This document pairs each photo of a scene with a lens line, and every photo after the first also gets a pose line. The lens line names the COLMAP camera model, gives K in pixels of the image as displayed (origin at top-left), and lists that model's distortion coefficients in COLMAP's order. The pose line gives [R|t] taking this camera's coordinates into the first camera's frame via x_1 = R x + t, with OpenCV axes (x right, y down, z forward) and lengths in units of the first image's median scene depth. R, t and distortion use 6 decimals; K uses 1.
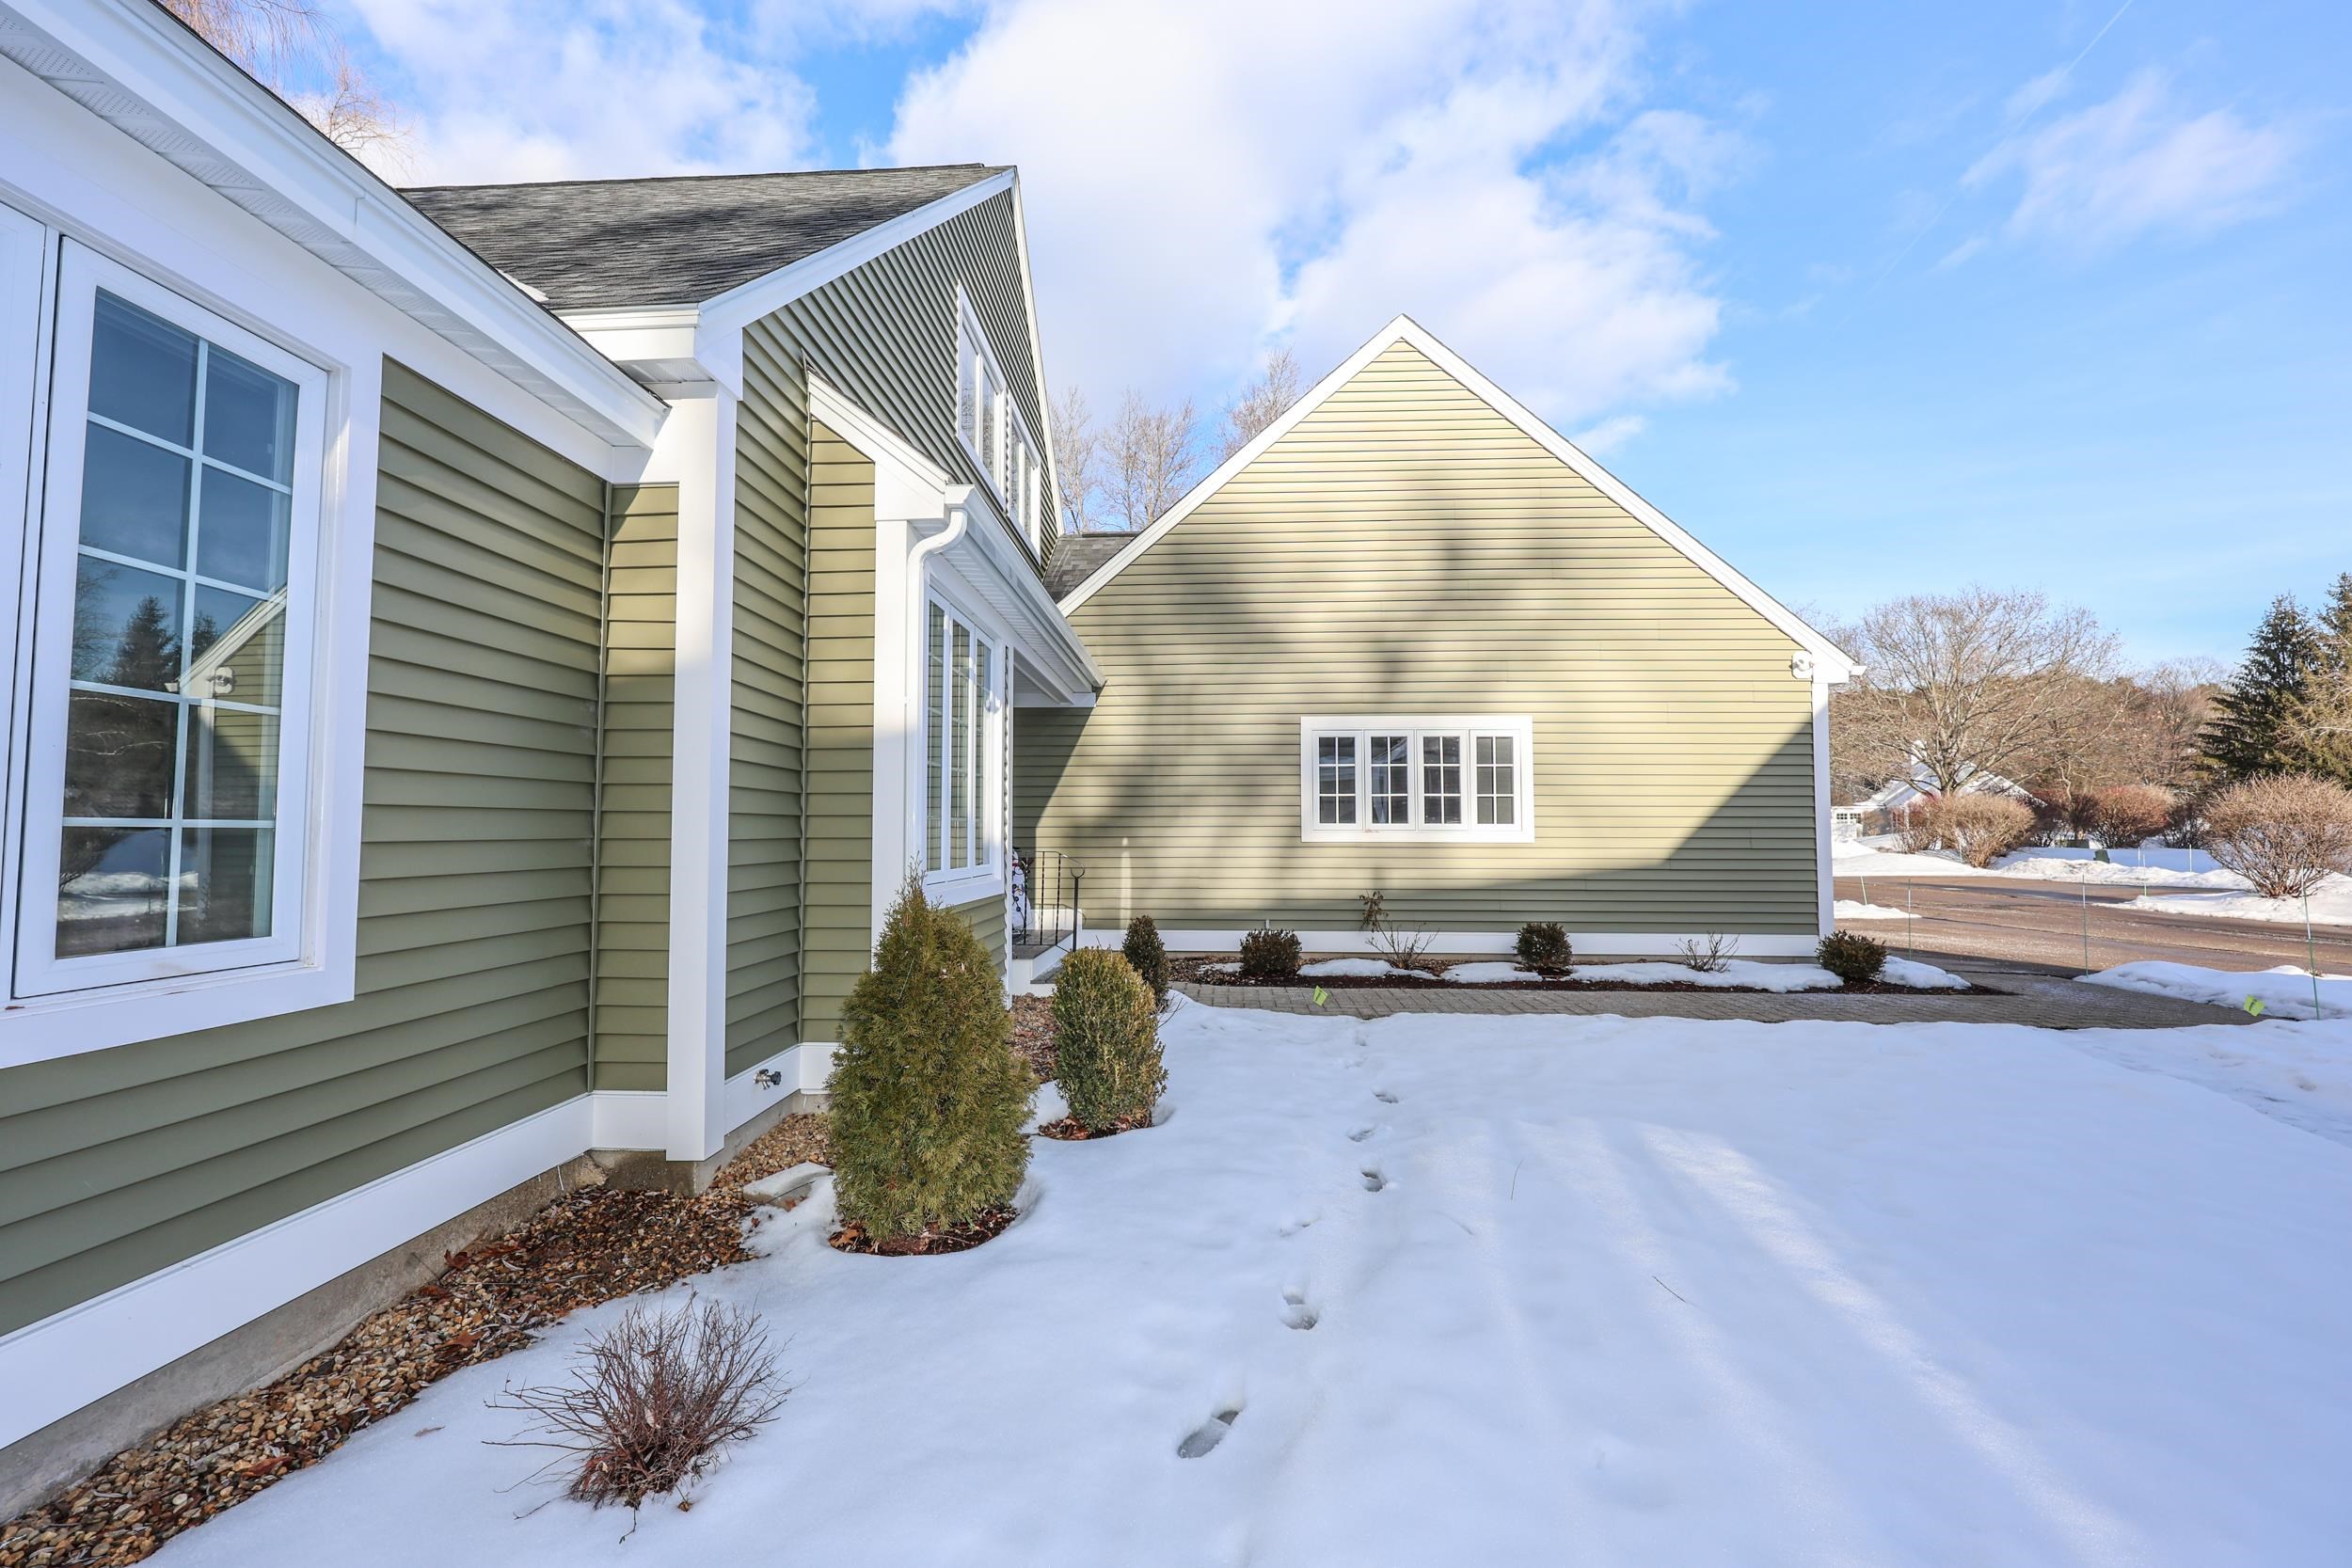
lens RADIAL K [[989.9, 0, 1175.9], [0, 989.9, 781.4], [0, 0, 1]] dist [0.000762, -0.000403]
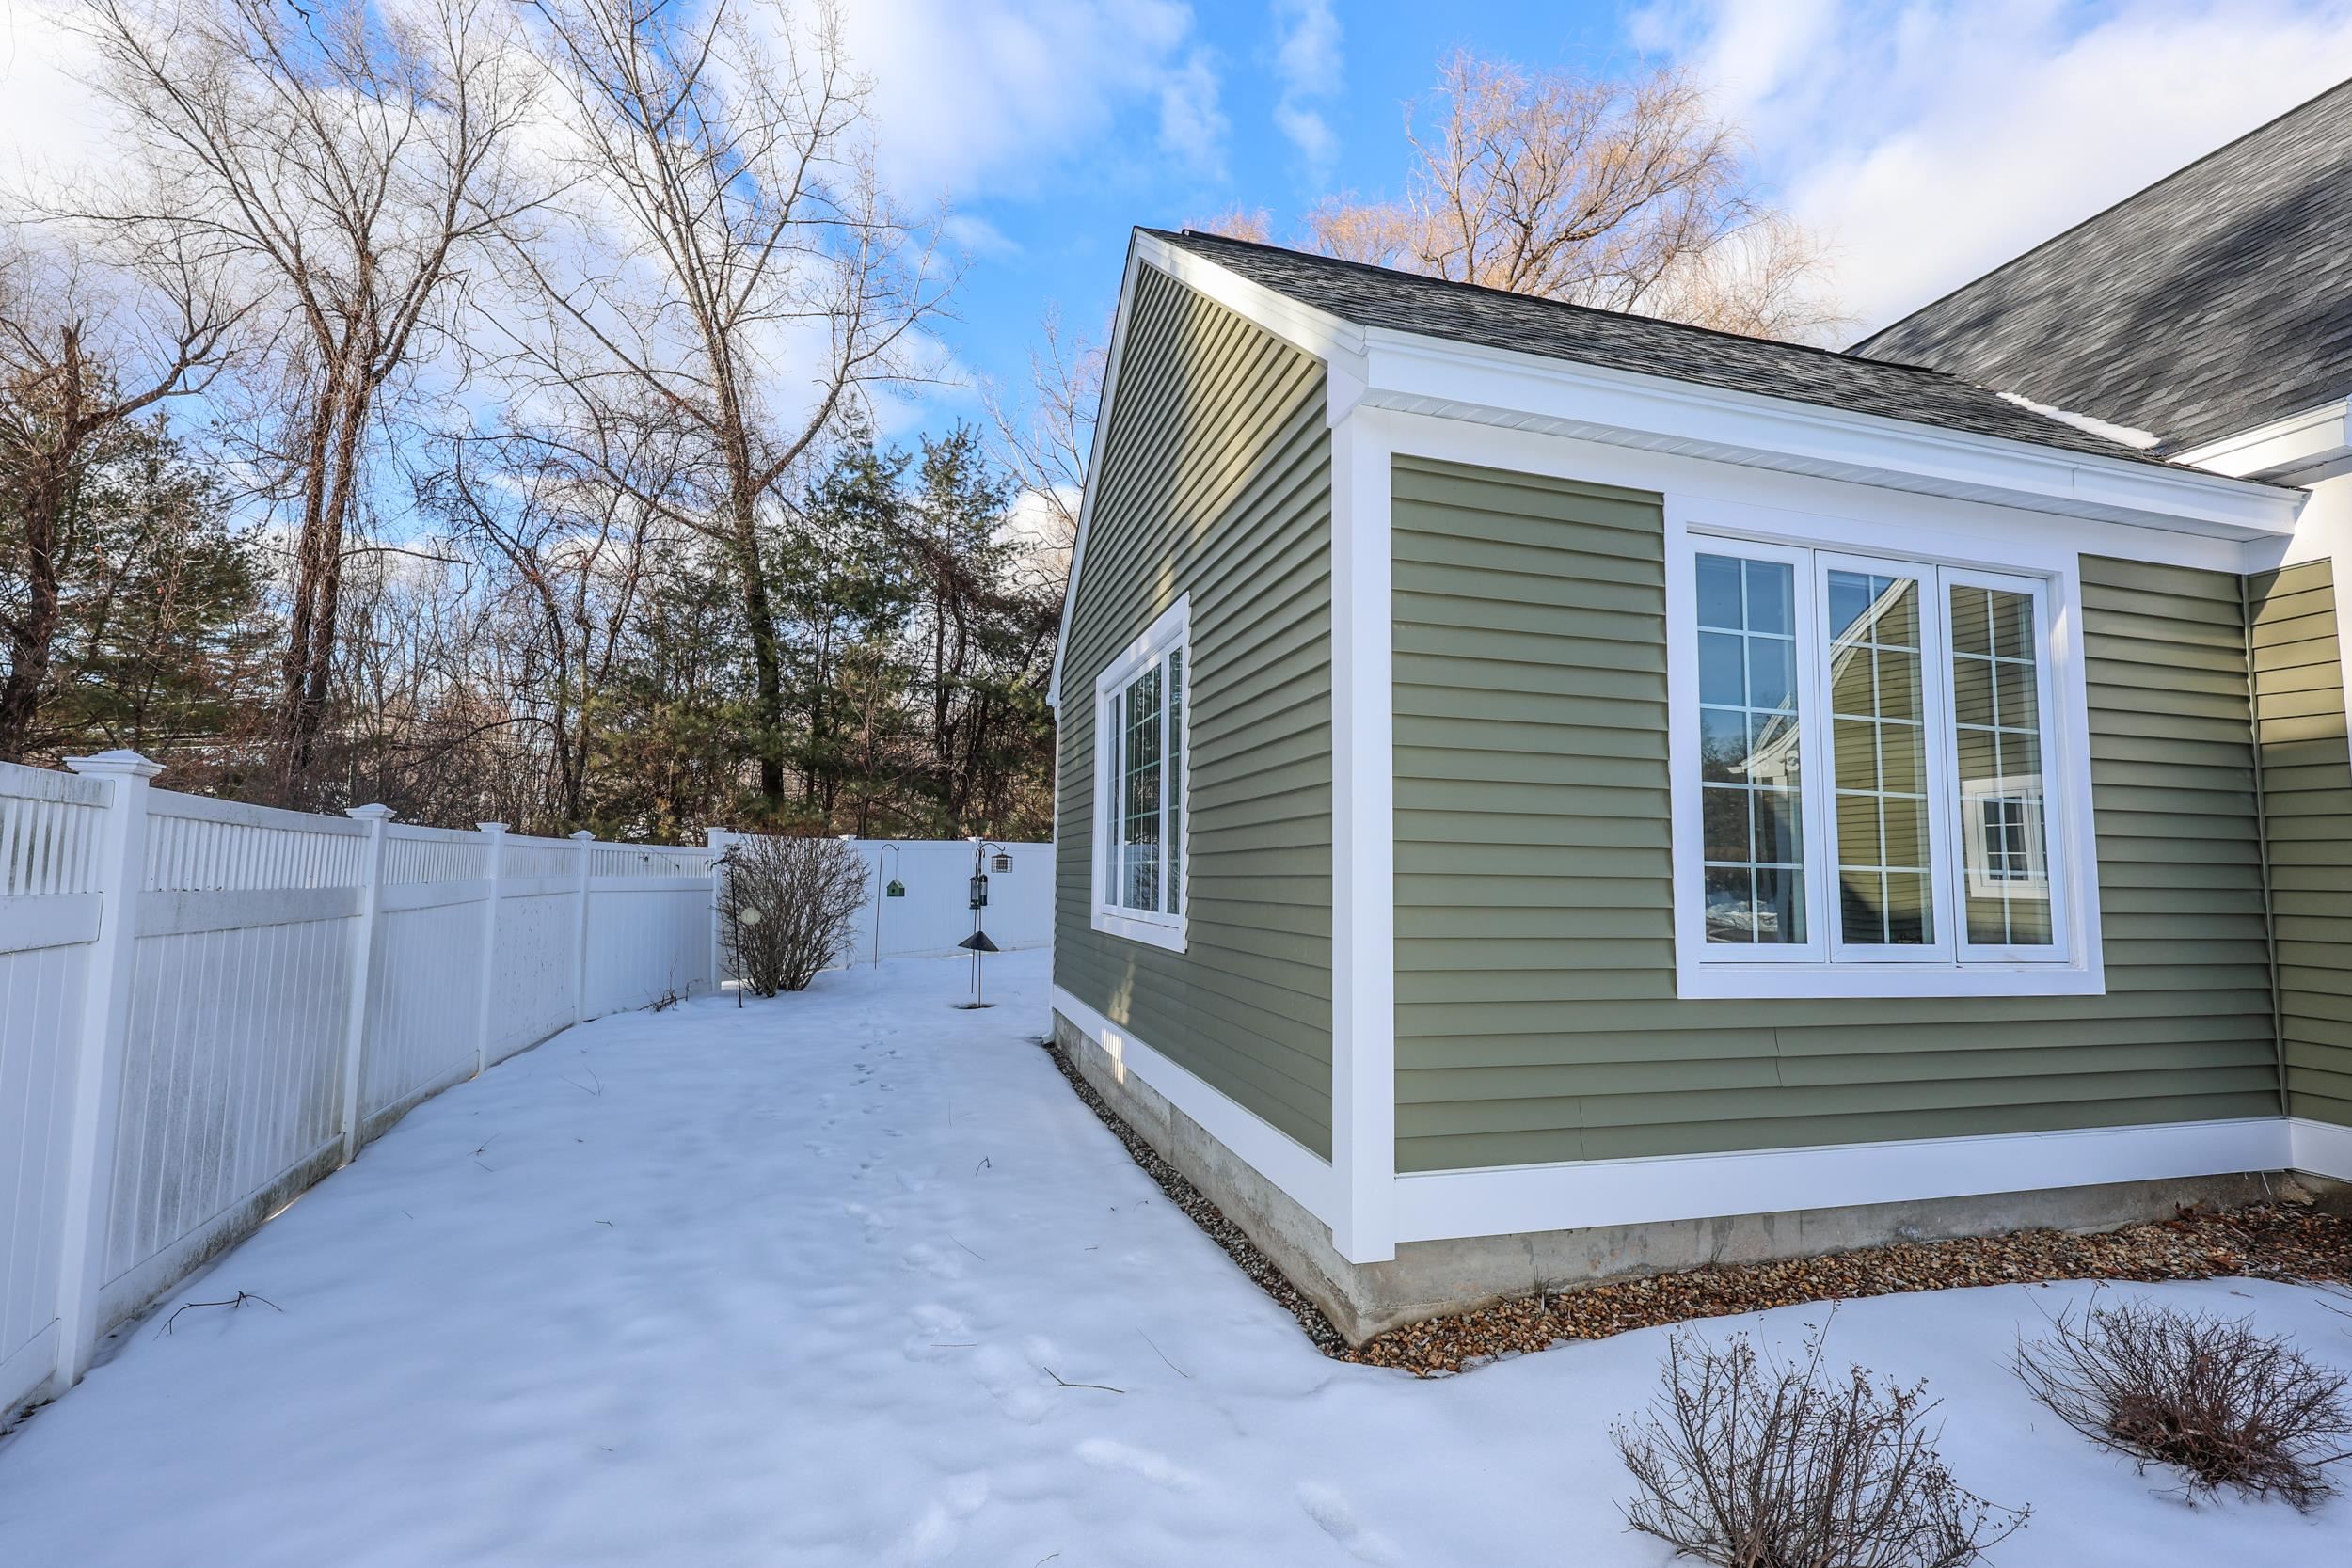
lens RADIAL K [[989.9, 0, 1175.9], [0, 989.9, 781.4], [0, 0, 1]] dist [0.000762, -0.000403]
pose [[0.305483, -0.076768, -0.949098, 0.121121], [0.027977, 0.997038, -0.071641, -0.019975], [0.951786, -0.004668, 0.306726, -0.550772]]
